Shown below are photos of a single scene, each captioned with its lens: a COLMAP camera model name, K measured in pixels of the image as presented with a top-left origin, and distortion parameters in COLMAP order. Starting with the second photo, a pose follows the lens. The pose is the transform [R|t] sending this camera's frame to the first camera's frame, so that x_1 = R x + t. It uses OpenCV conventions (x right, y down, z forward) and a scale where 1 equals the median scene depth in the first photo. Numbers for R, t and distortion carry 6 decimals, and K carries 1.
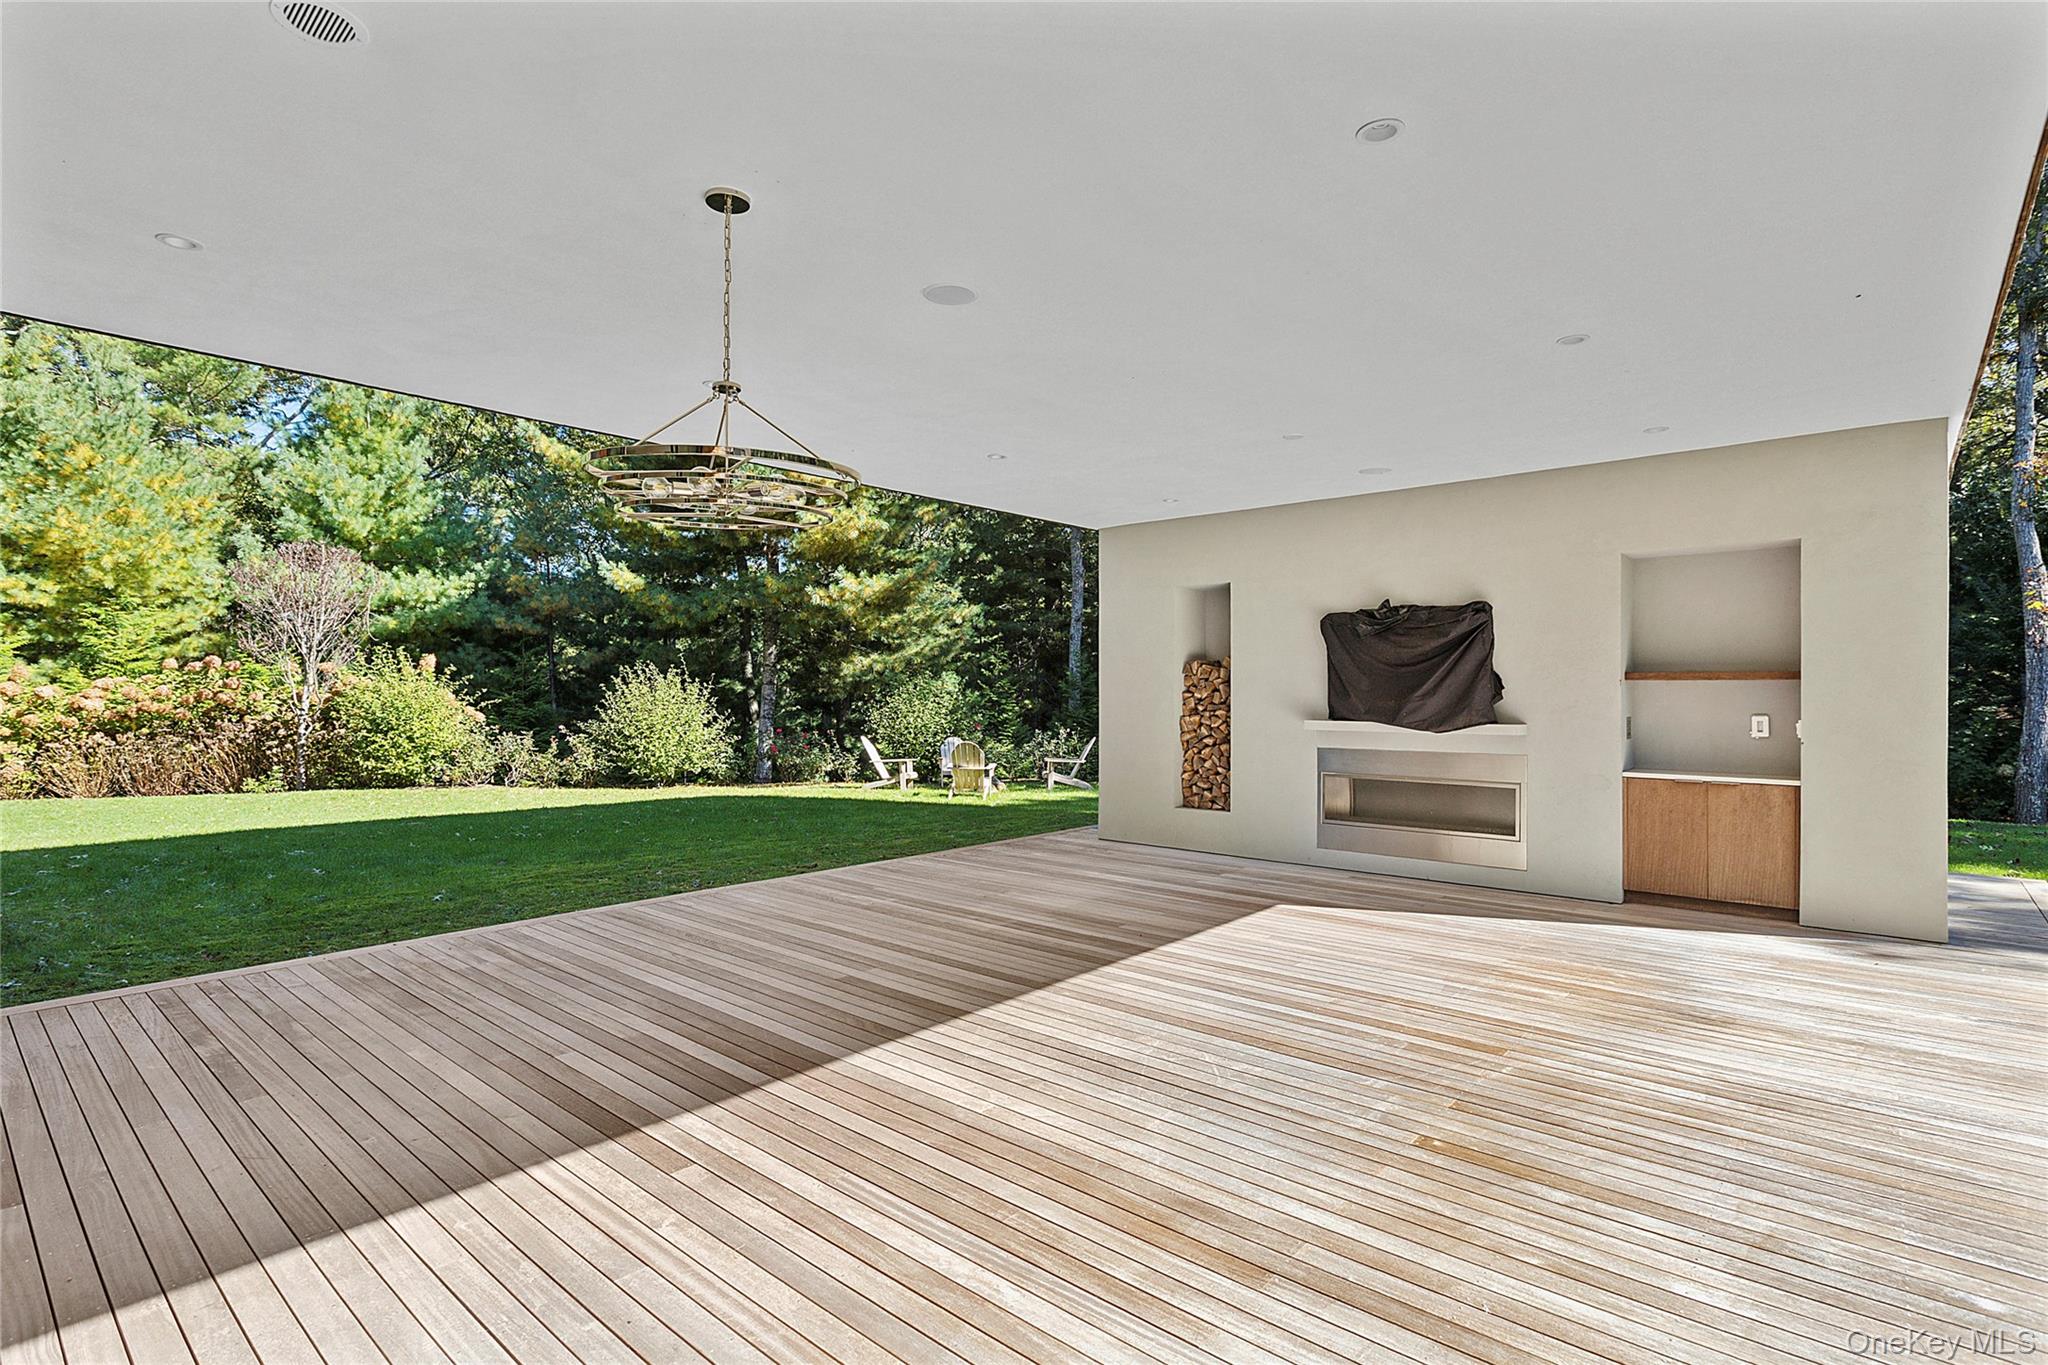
lens RADIAL K [[978.3, 0, 1014.4], [0, 978.3, 692.9], [0, 0, 1]] dist [-0.006838, -0.000564]
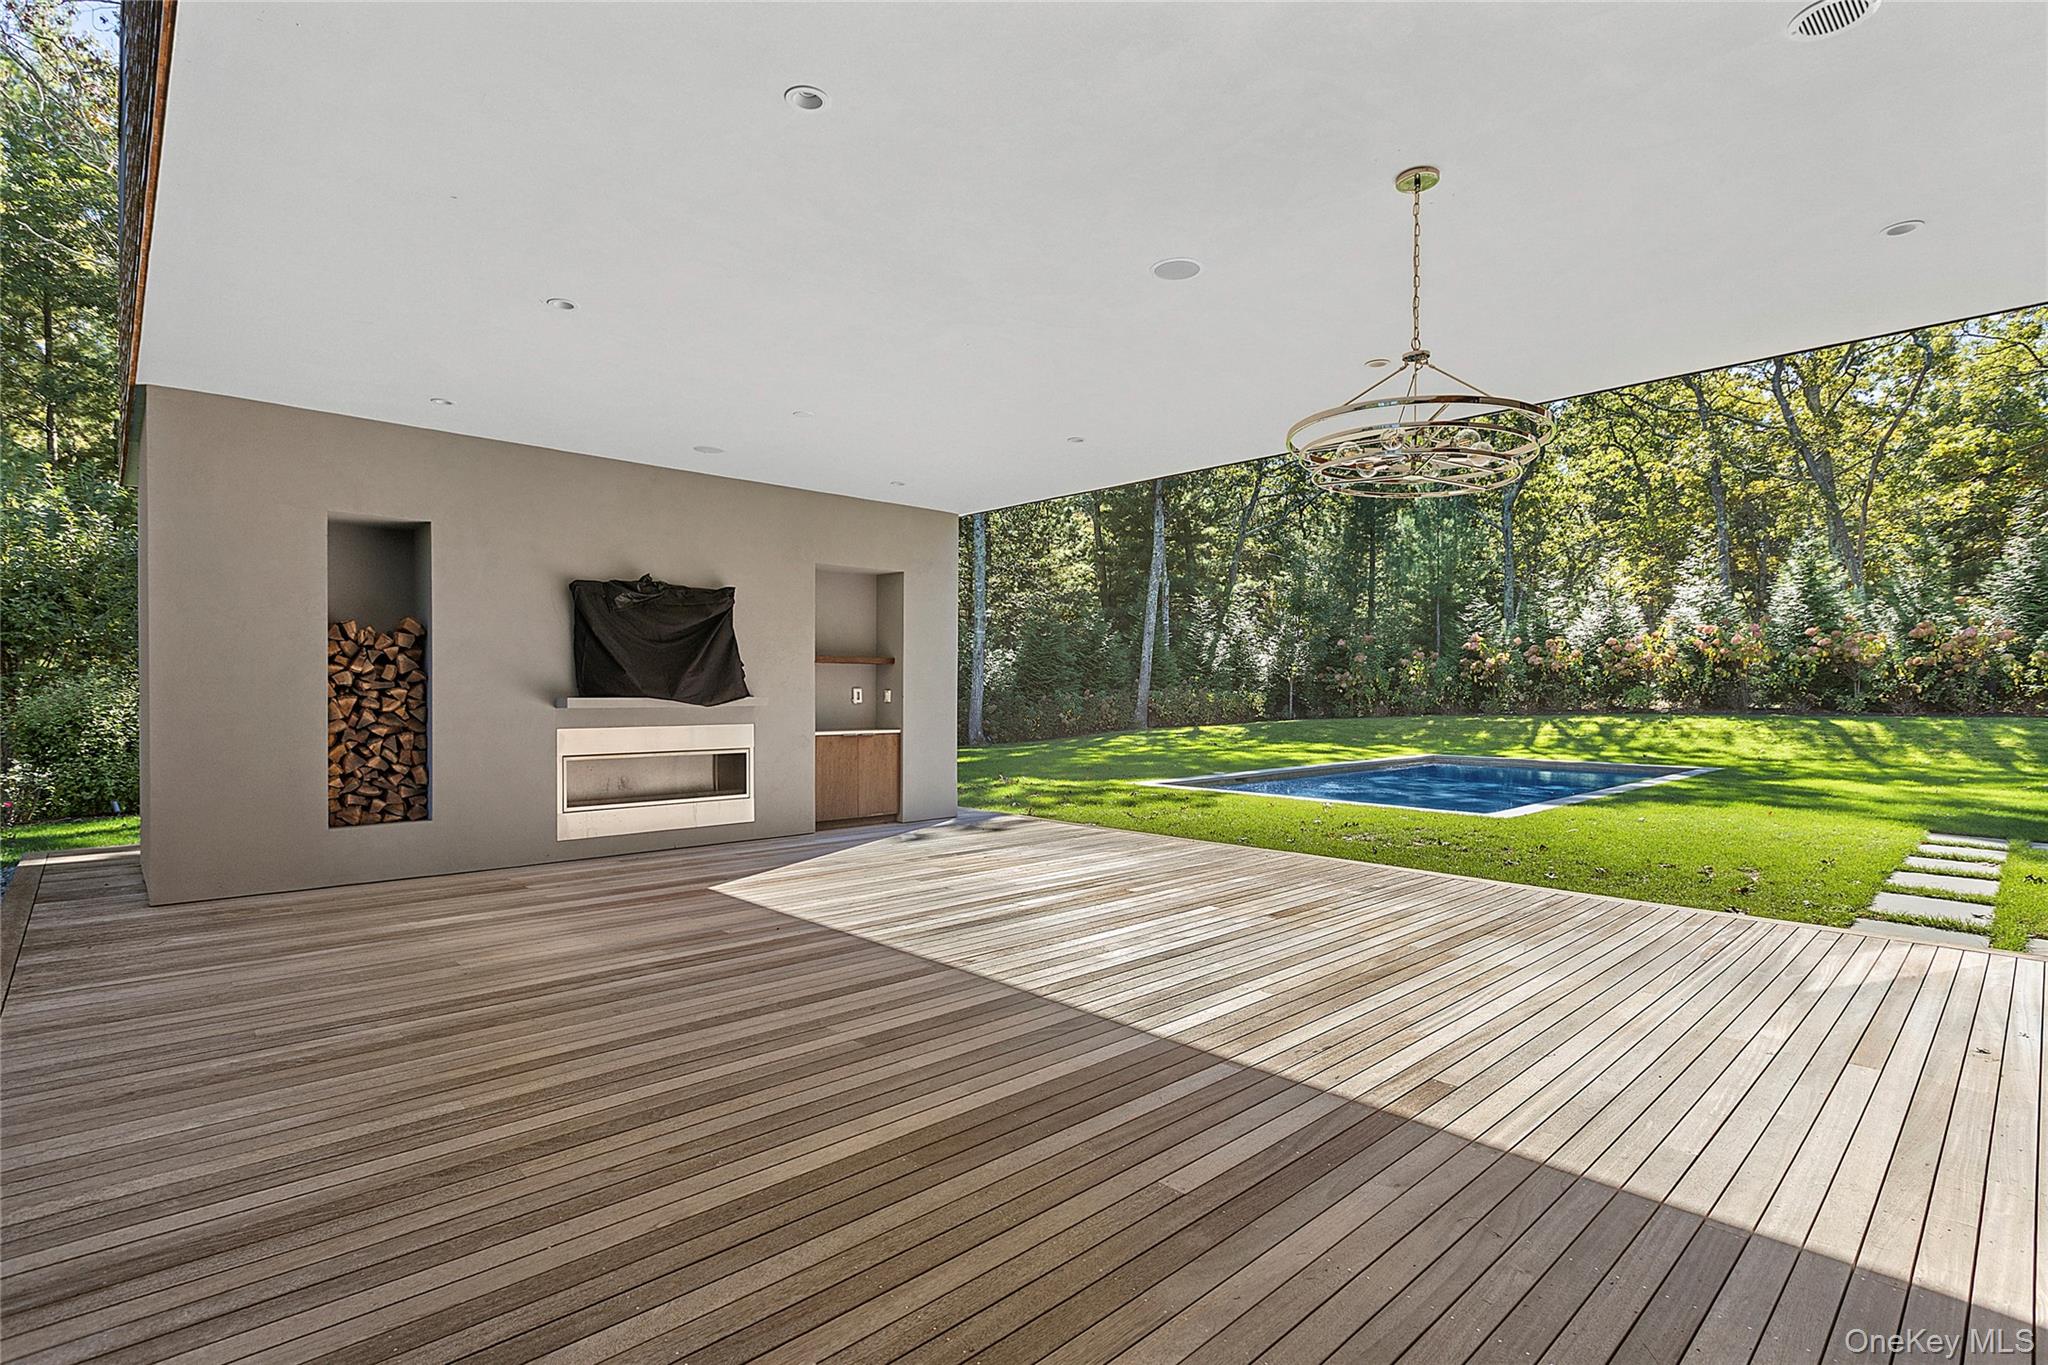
lens RADIAL K [[978.3, 0, 1014.4], [0, 978.3, 692.9], [0, 0, 1]] dist [-0.006838, -0.000564]
pose [[0.104706, -0.004963, 0.994491, -0.643957], [0.000484, 0.999988, 0.004940, 0.023500], [-0.994503, -0.000036, 0.104707, 0.600594]]
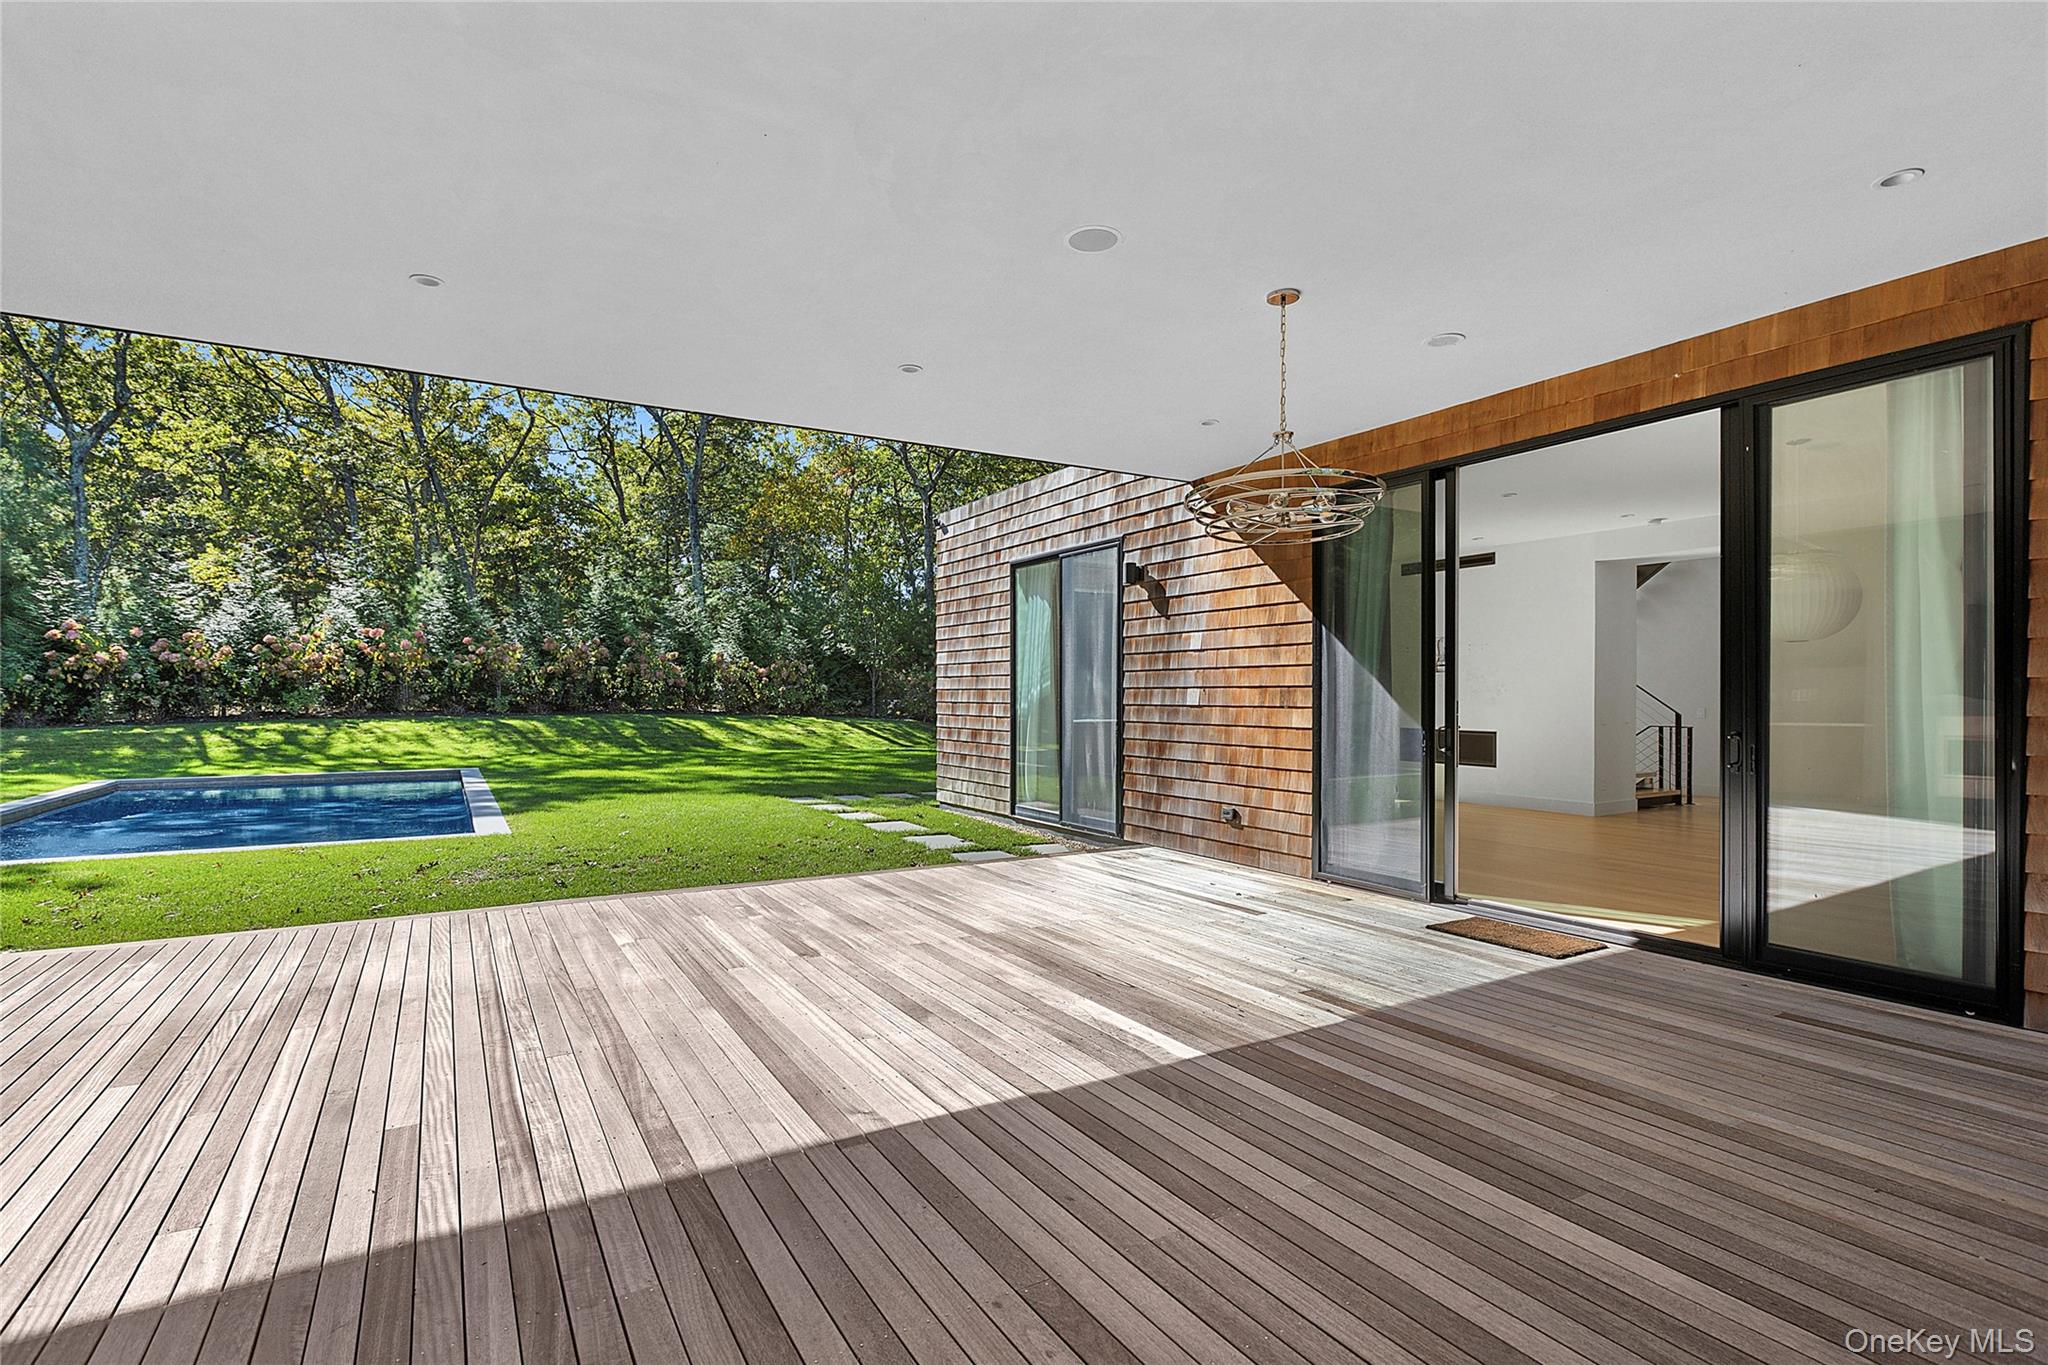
lens RADIAL K [[978.3, 0, 1014.4], [0, 978.3, 692.9], [0, 0, 1]] dist [-0.006838, -0.000564]
pose [[-0.948353, -0.002301, 0.317208, -0.170215], [-0.002274, 0.999997, 0.000456, 0.022835], [-0.317208, -0.000289, -0.948356, 1.101380]]
